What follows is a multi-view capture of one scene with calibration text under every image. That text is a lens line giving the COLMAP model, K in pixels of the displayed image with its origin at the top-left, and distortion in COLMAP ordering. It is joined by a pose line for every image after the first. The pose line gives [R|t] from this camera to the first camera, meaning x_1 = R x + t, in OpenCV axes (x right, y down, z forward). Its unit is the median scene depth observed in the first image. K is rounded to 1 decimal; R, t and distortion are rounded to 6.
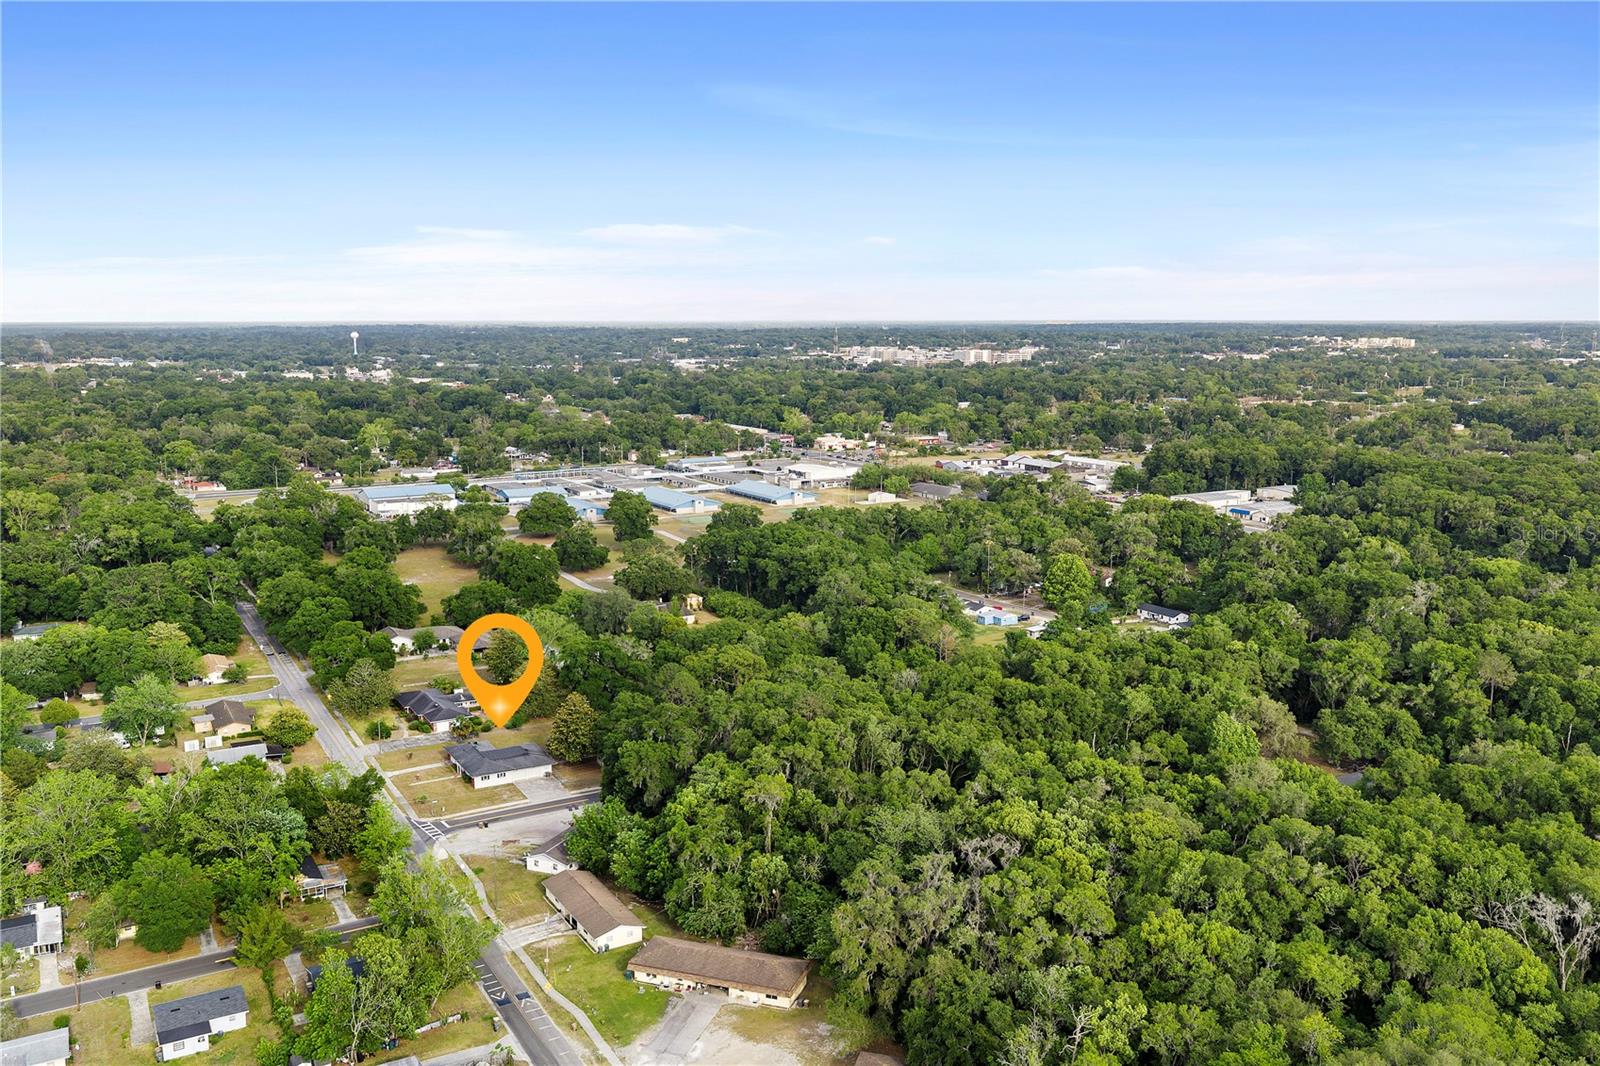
lens RADIAL K [[1328.1, 0, 797.9], [0, 1328.1, 531.4], [0, 0, 1]] dist [0.005717, -0.010473]
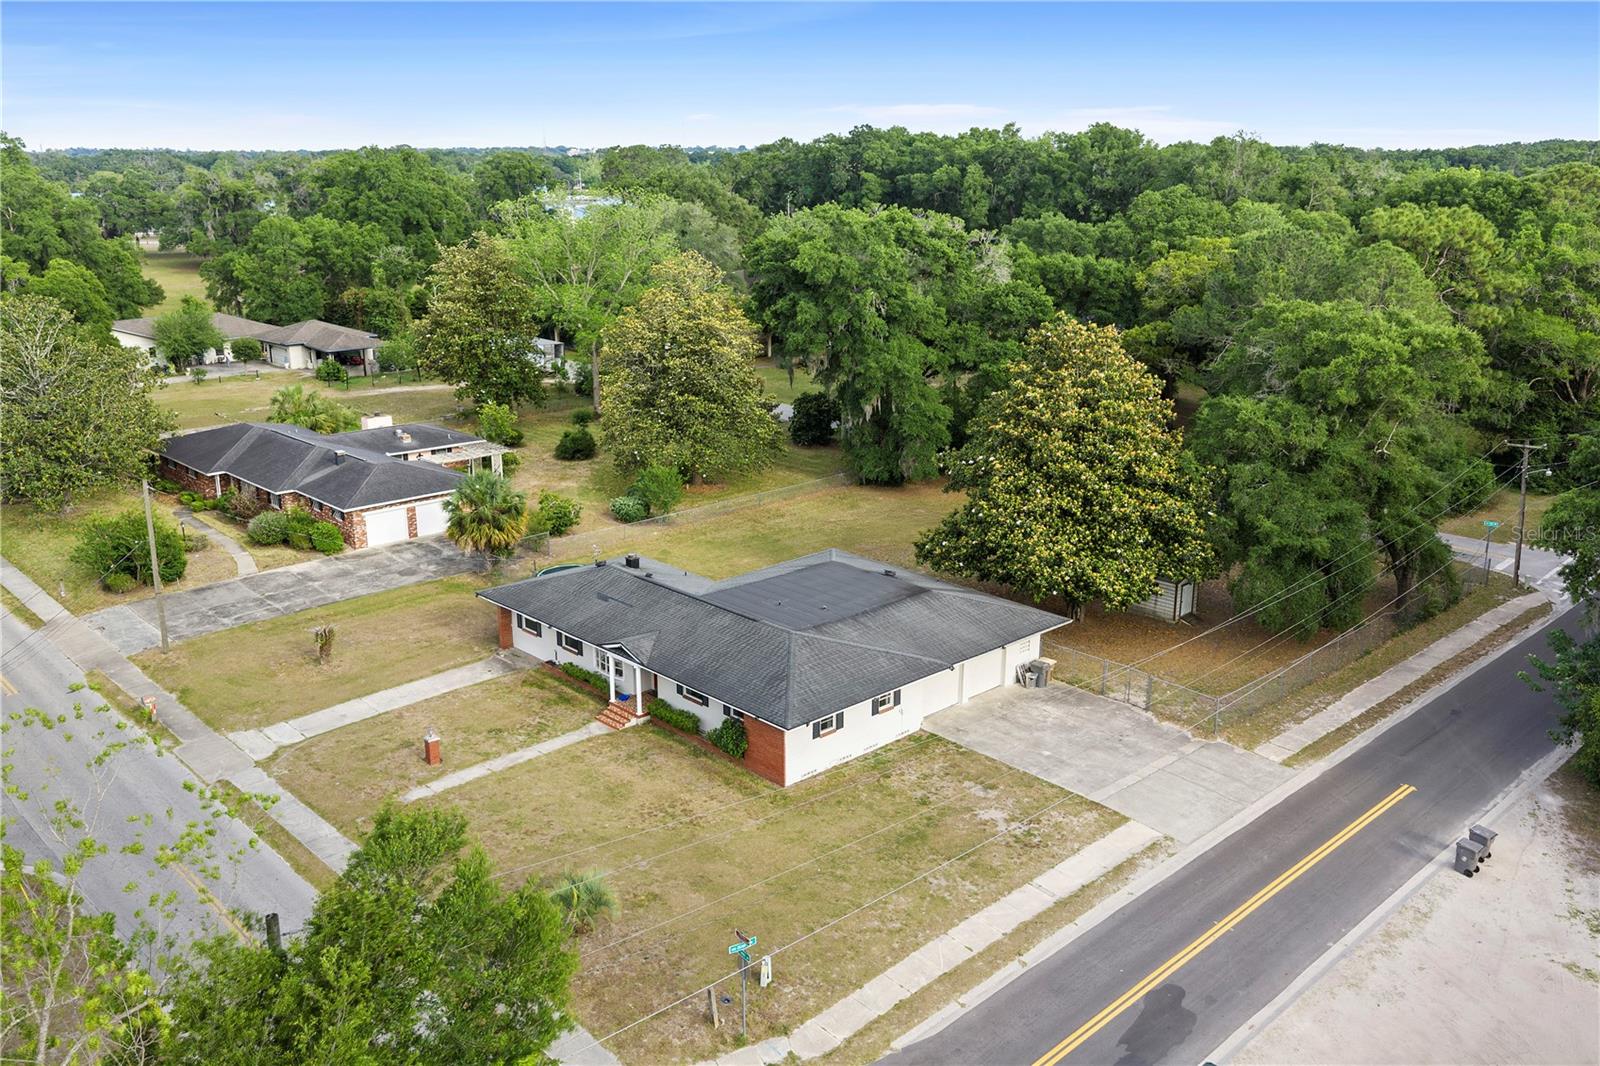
lens RADIAL K [[1328.1, 0, 804.3], [0, 1328.1, 537.6], [0, 0, 1]] dist [0.005717, -0.010473]
pose [[0.970048, -0.066465, 0.233644, -0.245214], [0.037996, 0.991516, 0.124305, 0.117768], [-0.239923, -0.111705, 0.964344, 0.714478]]
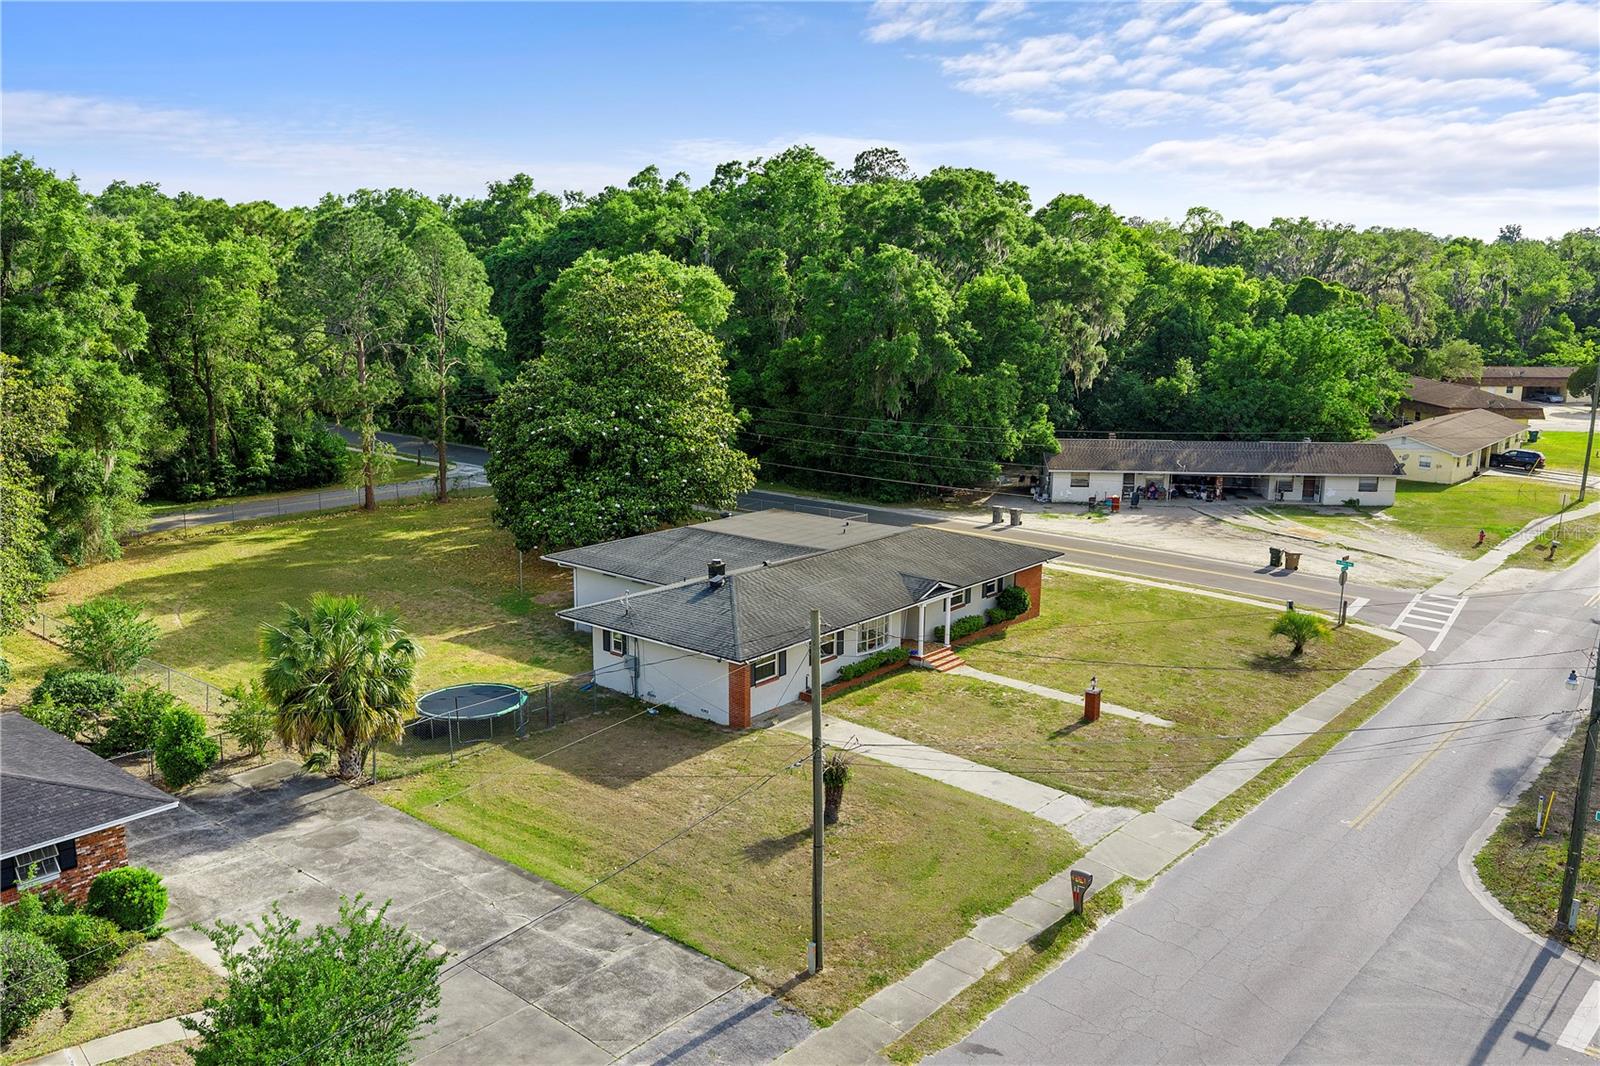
lens RADIAL K [[1328.1, 0, 804.4], [0, 1328.1, 533.5], [0, 0, 1]] dist [0.005717, -0.010473]
pose [[-0.354798, -0.190250, 0.915381, -0.379022], [0.142164, 0.956714, 0.253943, 0.101112], [-0.924071, 0.220233, -0.312394, 0.961131]]
